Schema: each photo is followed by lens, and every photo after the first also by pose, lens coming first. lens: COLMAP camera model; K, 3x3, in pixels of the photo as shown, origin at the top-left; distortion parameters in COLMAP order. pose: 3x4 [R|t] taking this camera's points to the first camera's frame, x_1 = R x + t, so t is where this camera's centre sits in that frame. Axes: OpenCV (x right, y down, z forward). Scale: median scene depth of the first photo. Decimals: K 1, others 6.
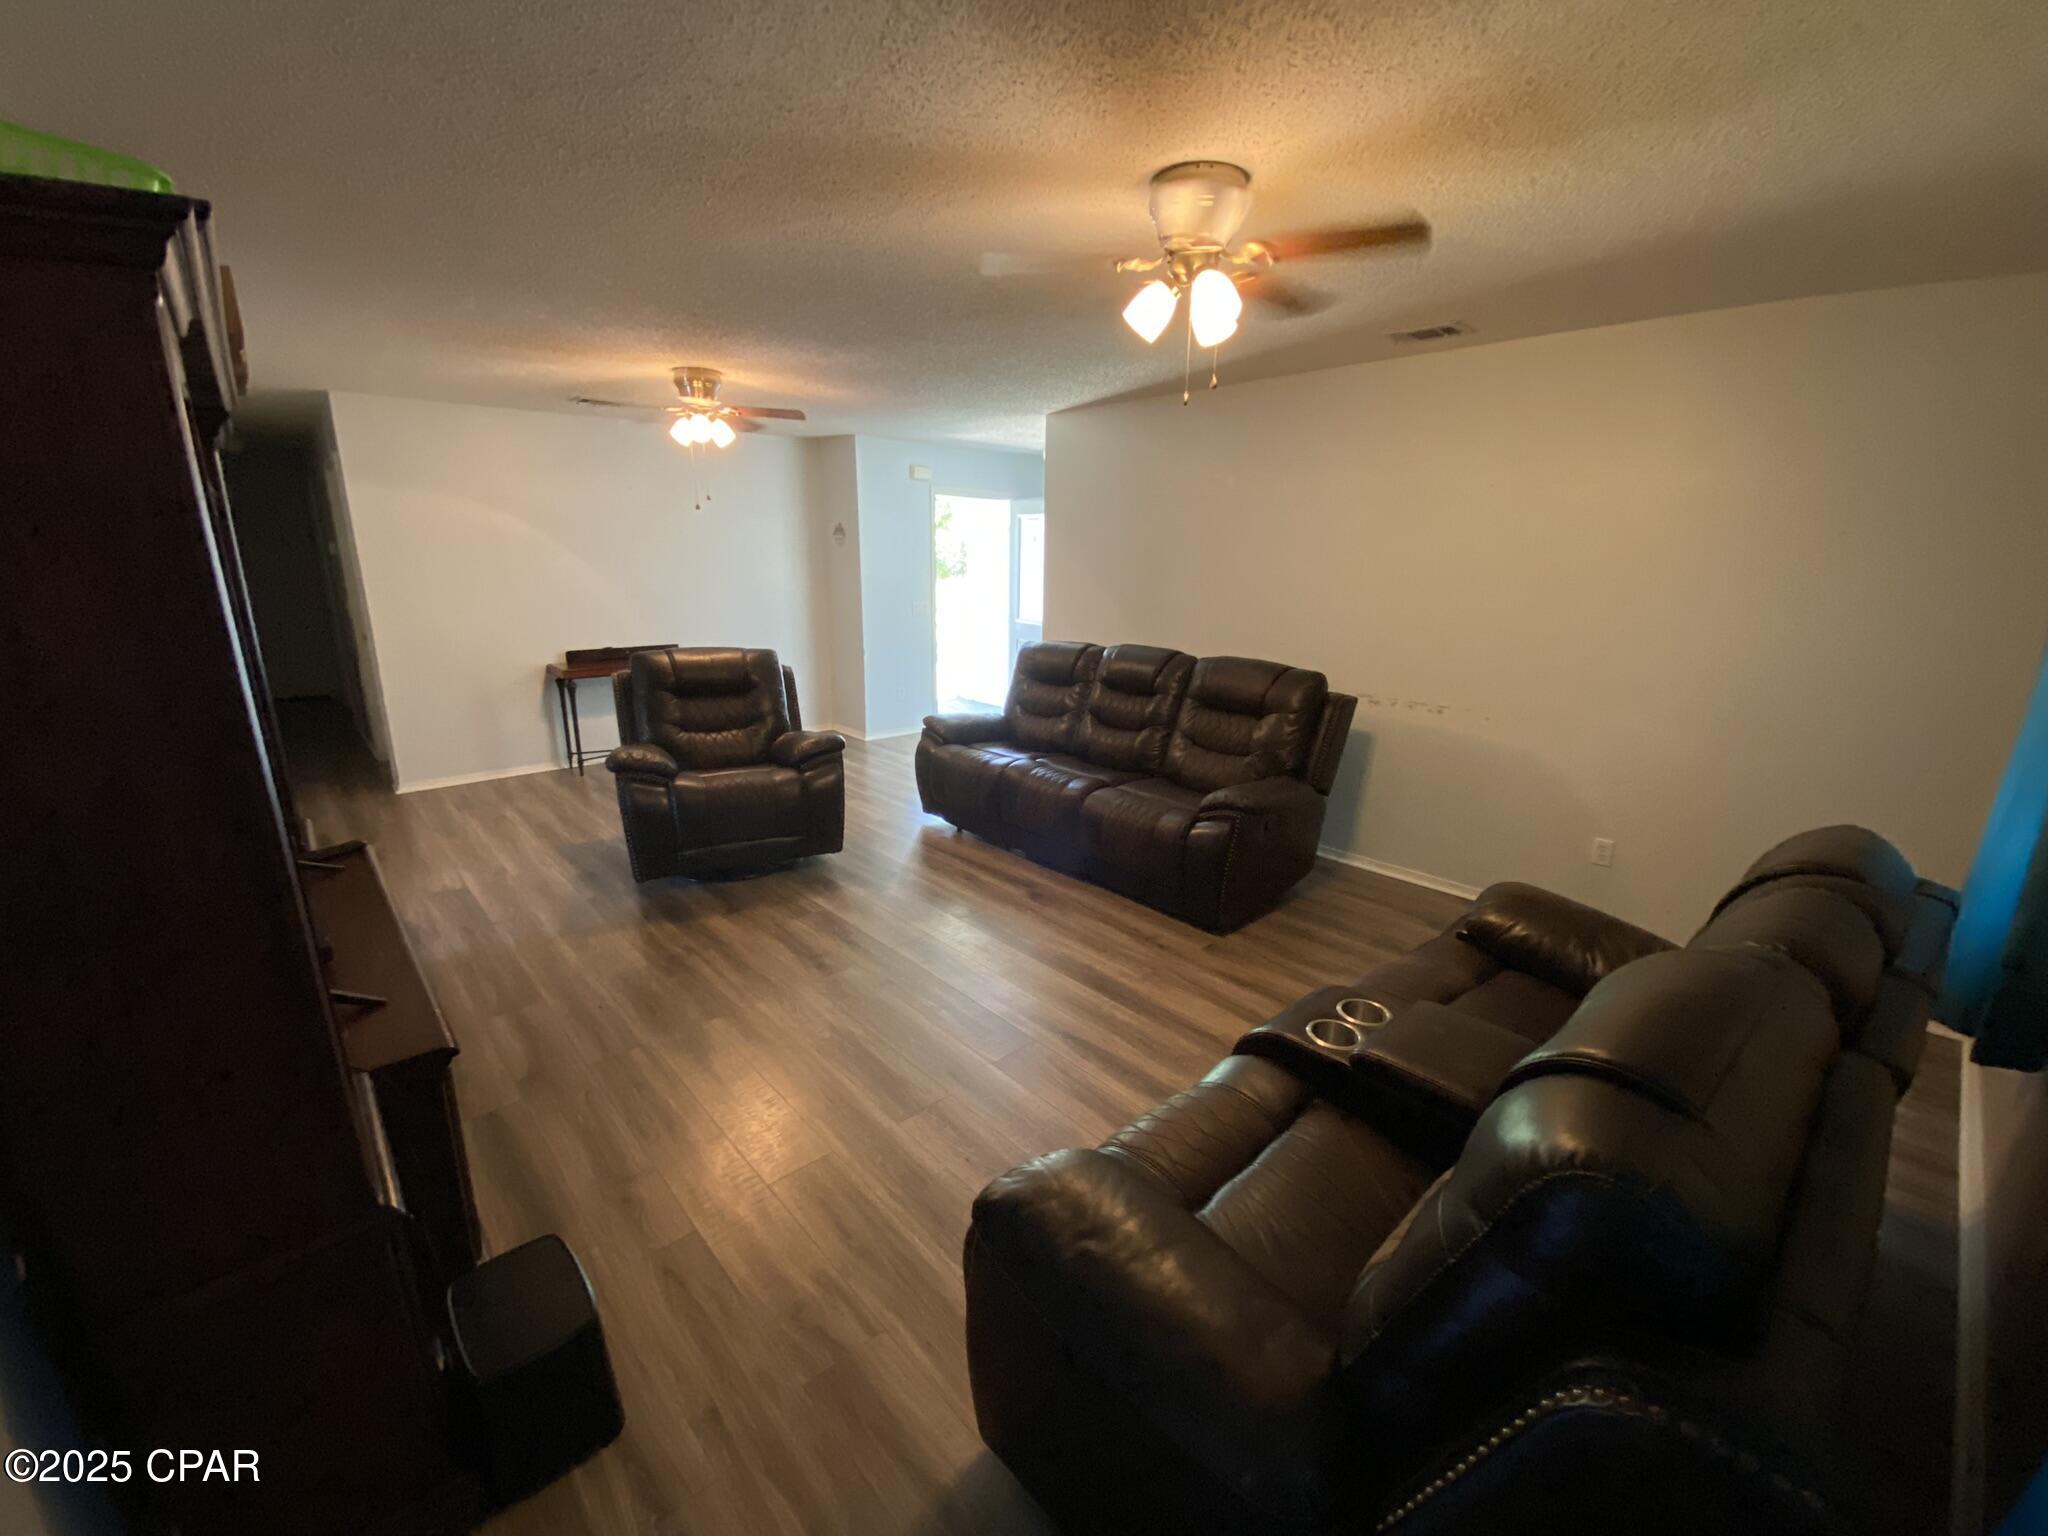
lens RADIAL K [[825.3, 0, 1015.4], [0, 825.3, 760.8], [0, 0, 1]] dist [-0.003600, -0.000153]
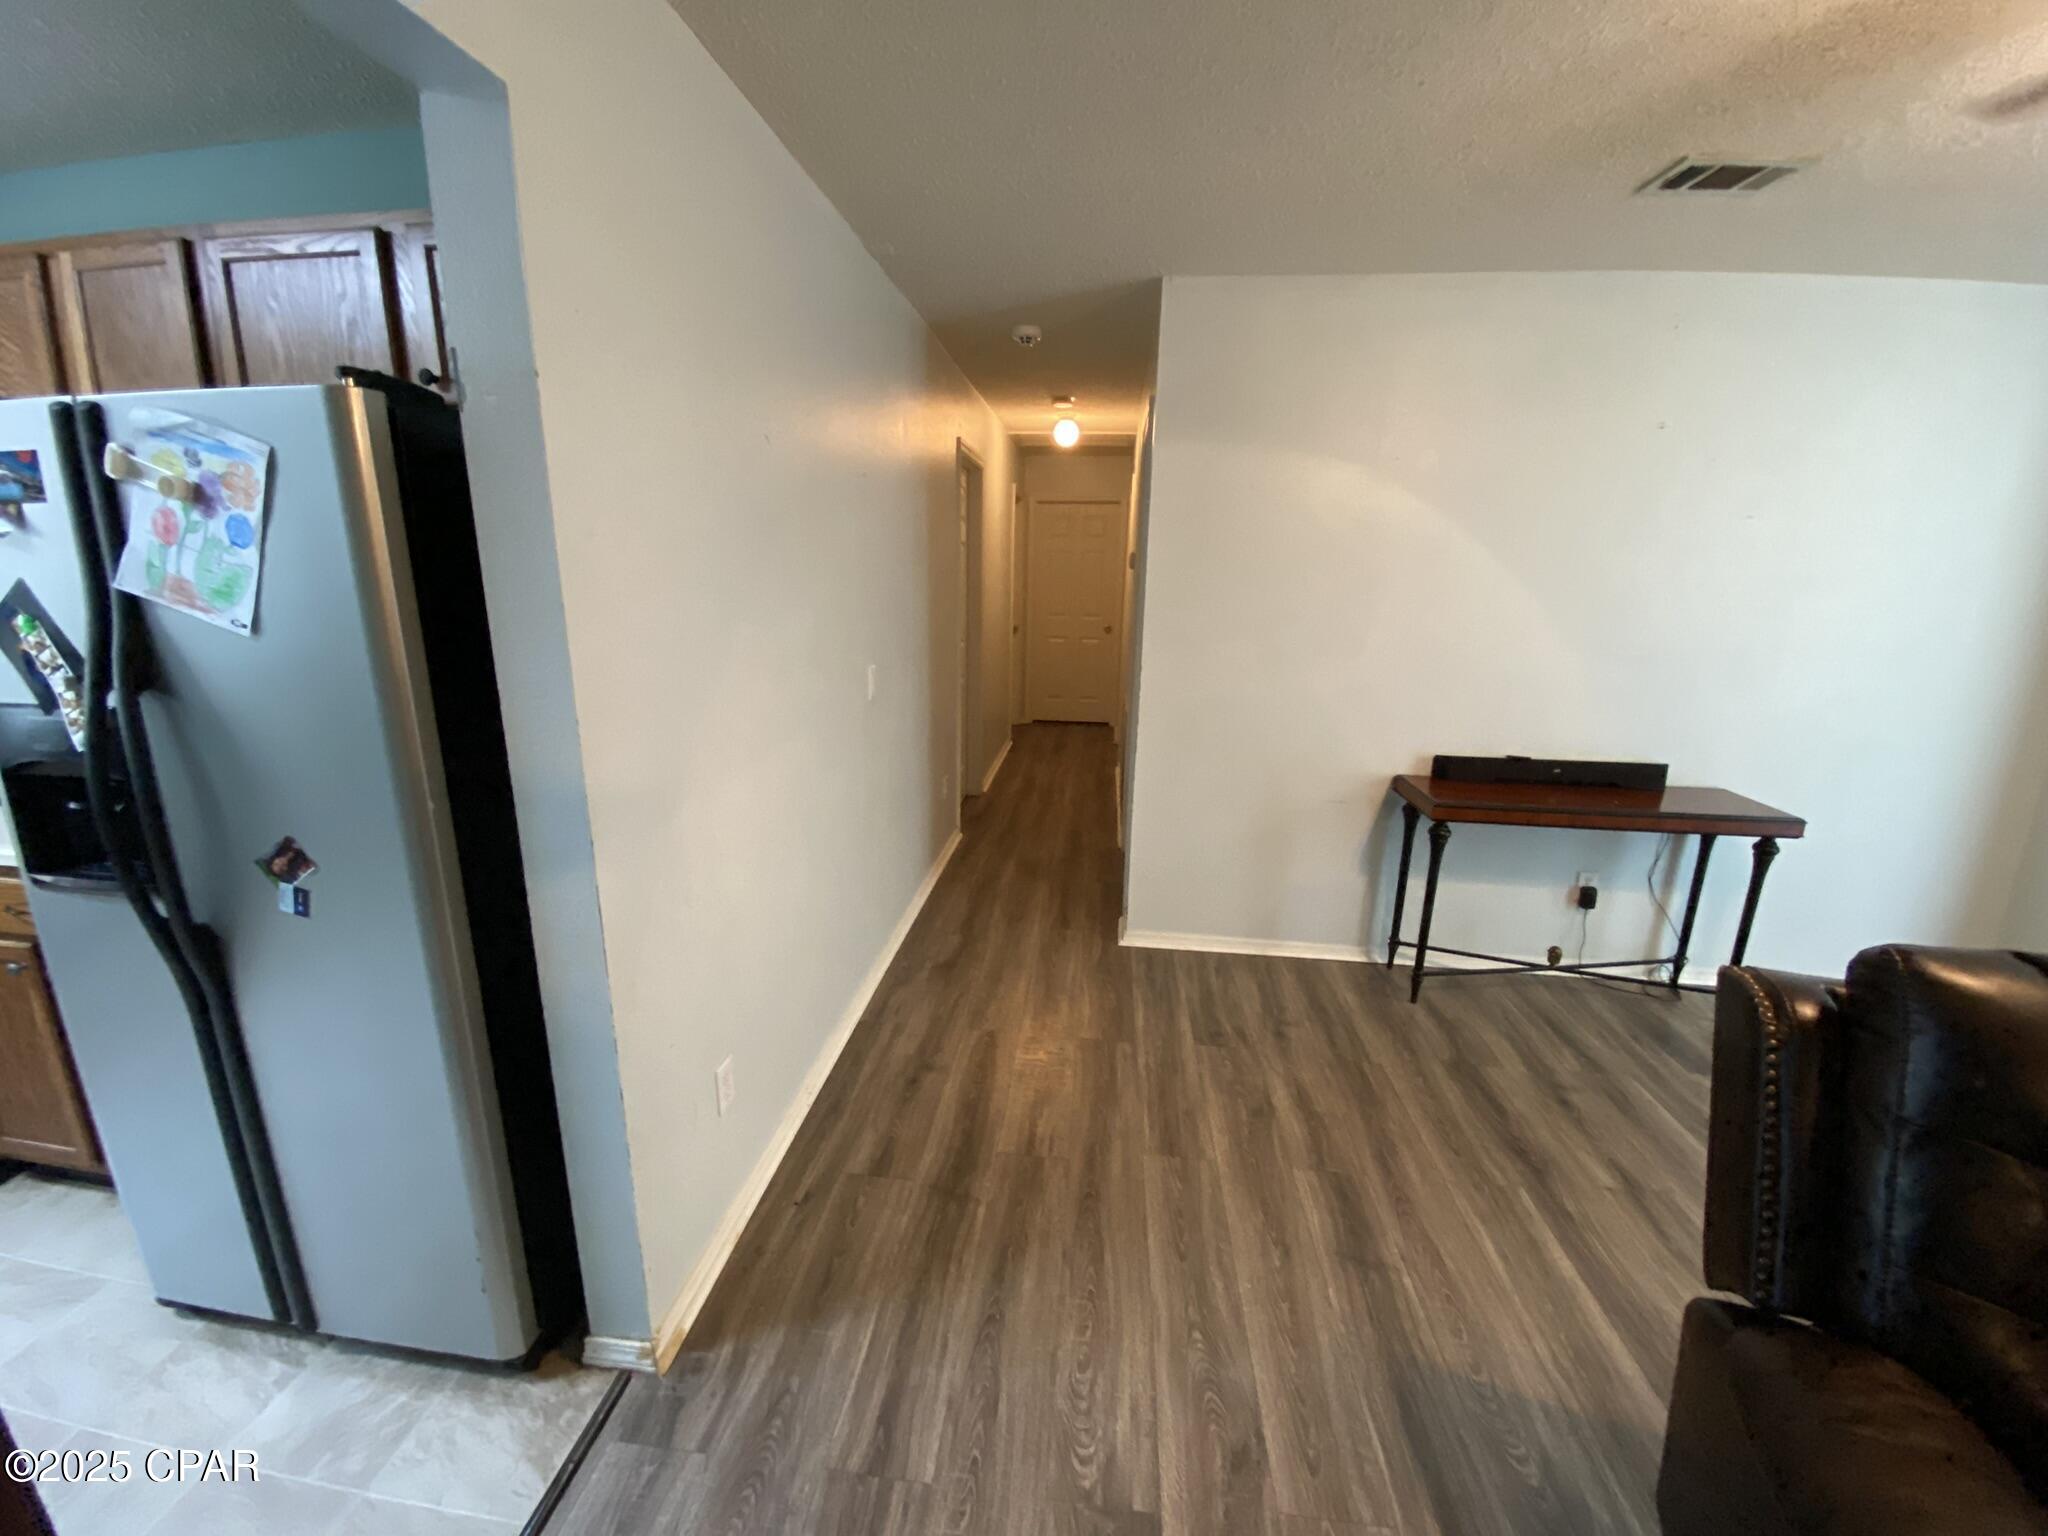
lens RADIAL K [[833.1, 0, 1012.6], [0, 833.1, 765.4], [0, 0, 1]] dist [-0.008022, -0.006490]
pose [[0.661502, 0.191287, -0.725138, -0.363262], [-0.192223, 0.977869, 0.082602, -0.124625], [0.724890, 0.084746, 0.683632, 0.484760]]
